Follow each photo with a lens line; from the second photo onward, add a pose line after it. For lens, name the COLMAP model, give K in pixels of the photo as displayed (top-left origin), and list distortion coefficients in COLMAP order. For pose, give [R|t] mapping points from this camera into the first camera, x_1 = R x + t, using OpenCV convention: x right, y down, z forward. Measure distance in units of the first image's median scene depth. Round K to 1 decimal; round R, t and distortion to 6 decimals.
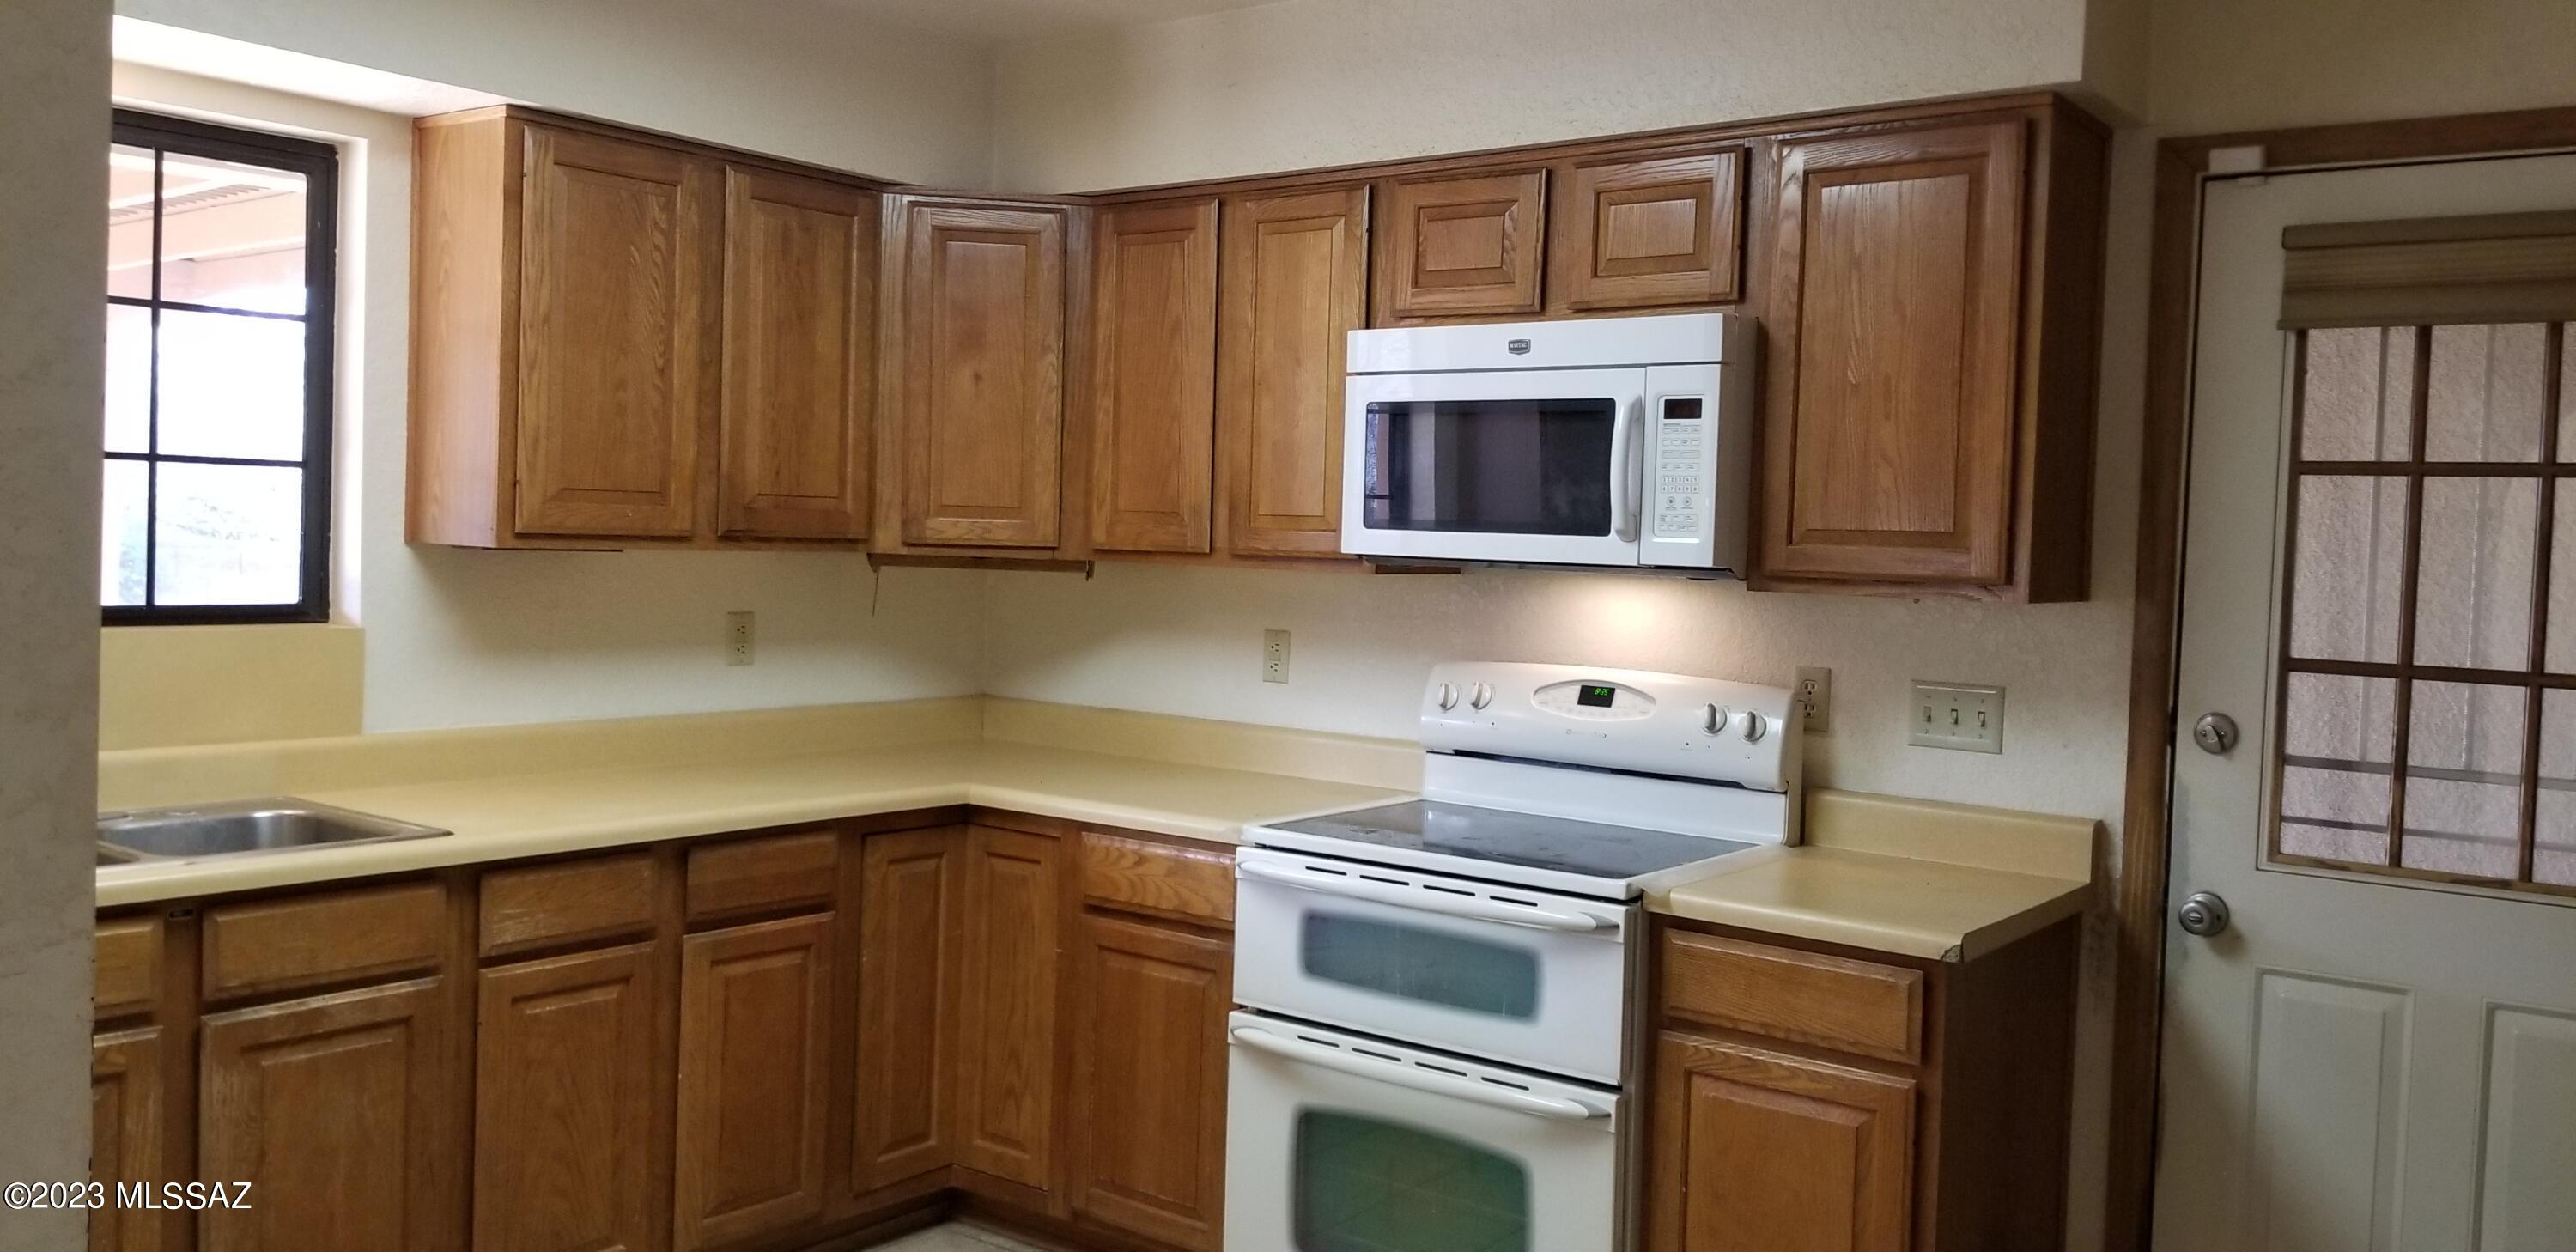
lens RADIAL K [[1901.9, 0, 1286.0], [0, 1901.9, 578.0], [0, 0, 1]] dist [0.006771, -0.152402]
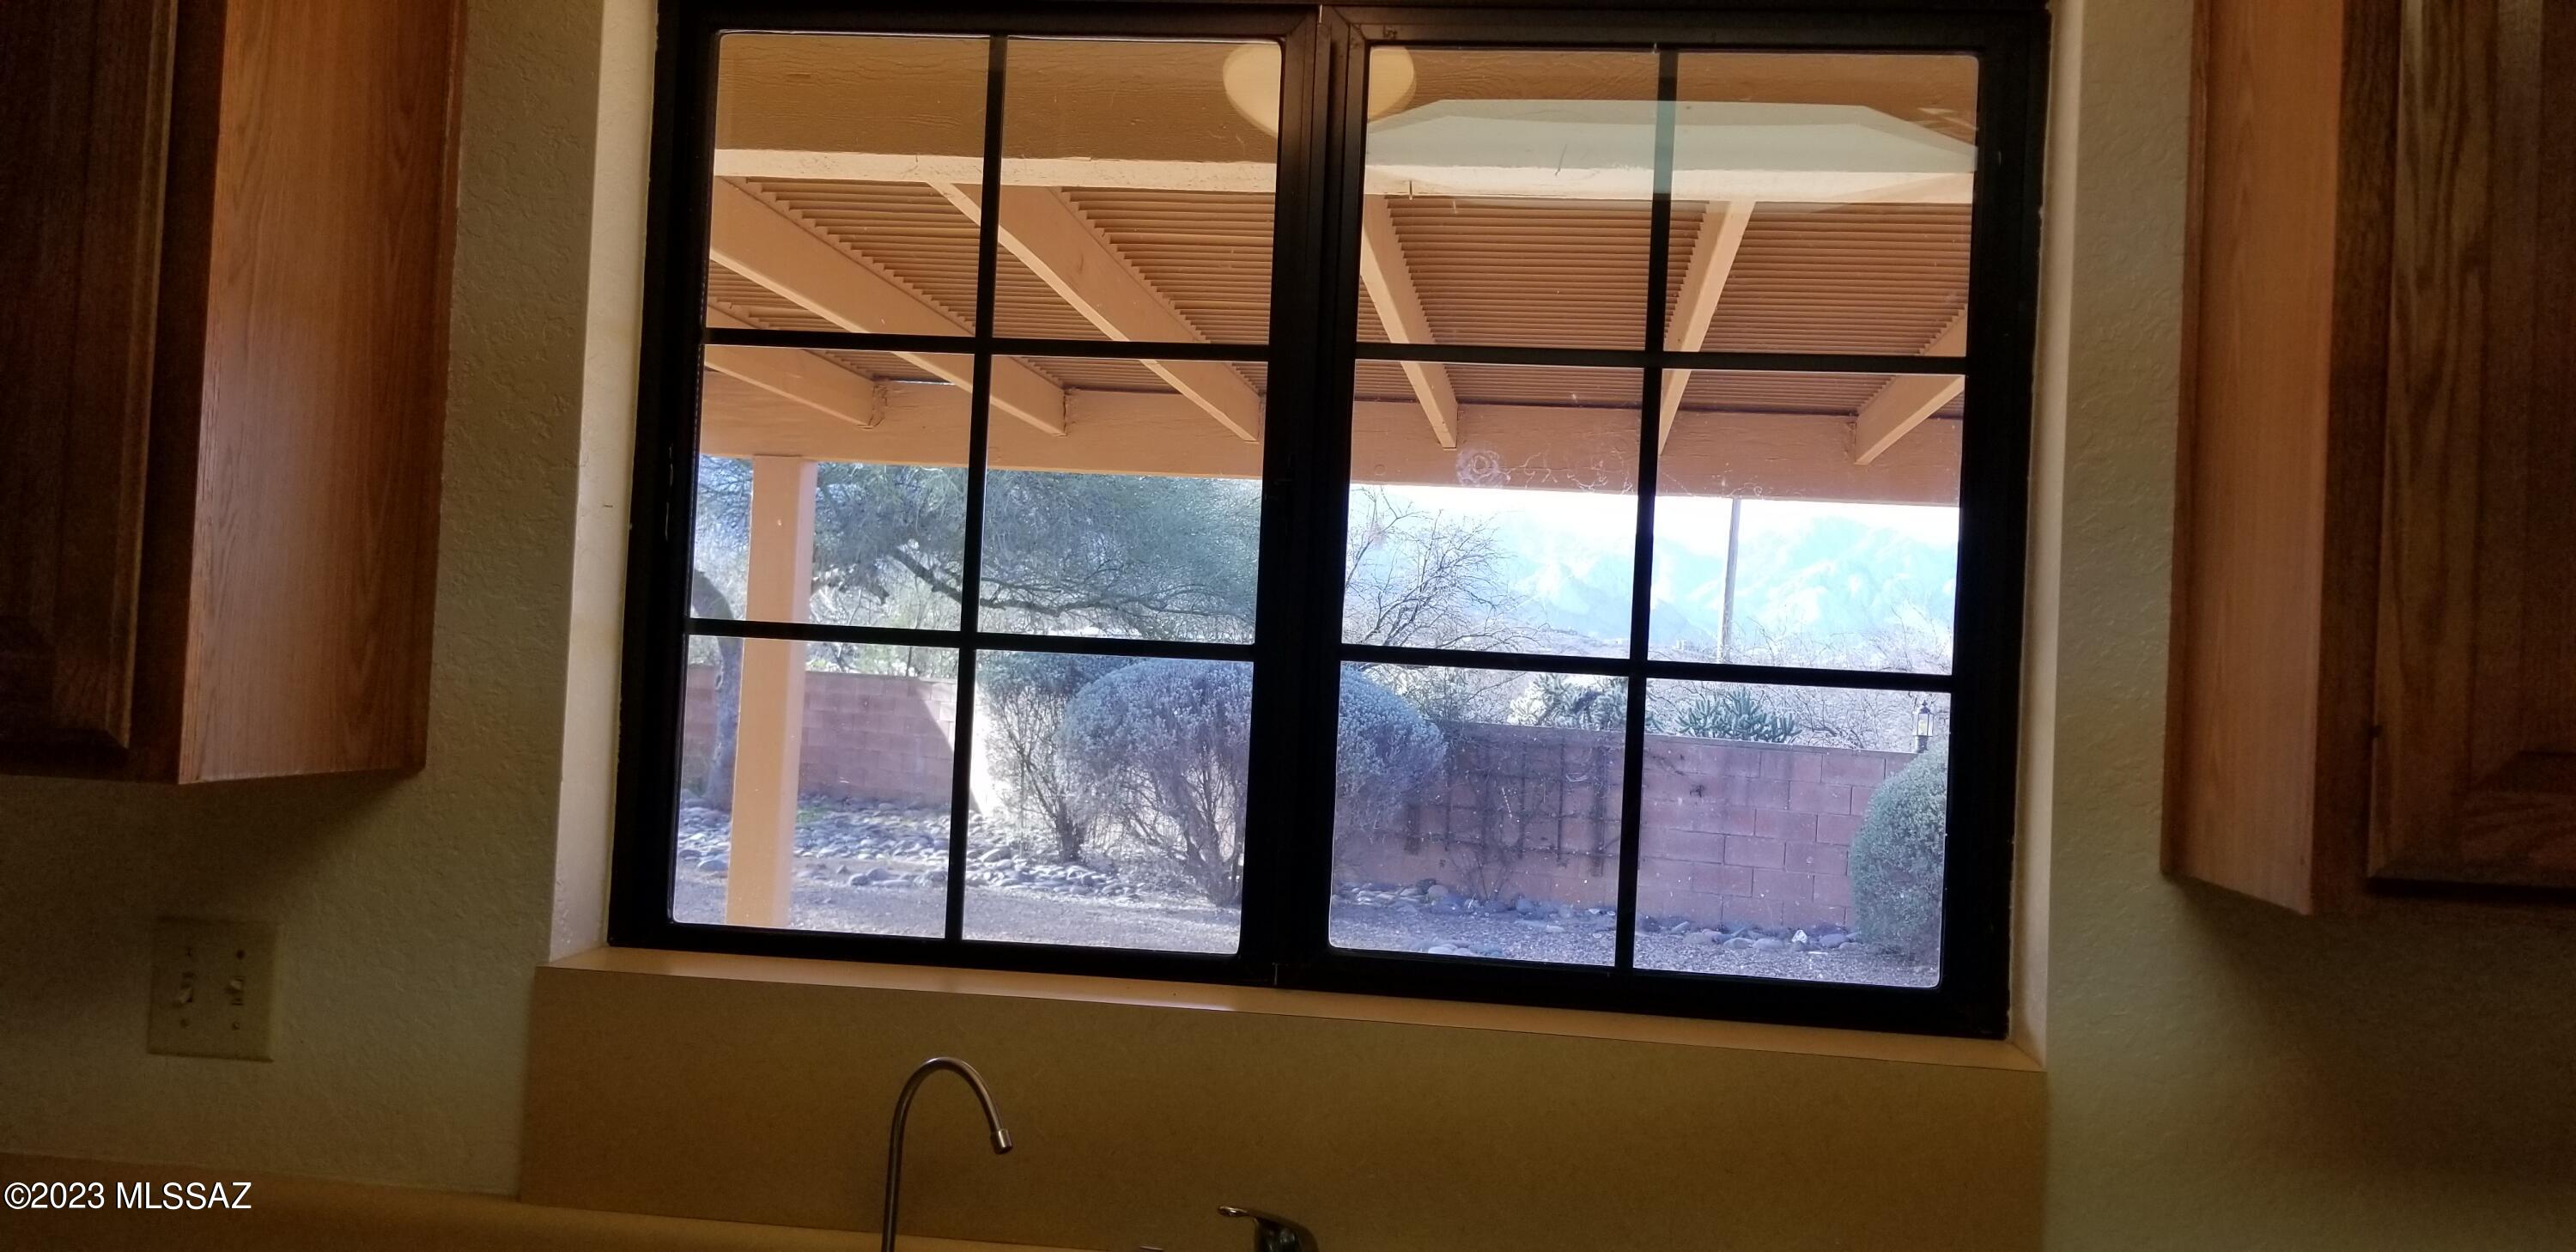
lens RADIAL K [[2115.0, 0, 1288.0], [0, 2115.0, 626.0], [0, 0, 1]] dist [0.006542, 0.000941]
pose [[0.500192, -0.028475, -0.865446, -0.167779], [-0.063086, 0.995605, -0.069219, -0.030076], [0.863614, 0.089221, 0.496197, 0.630457]]
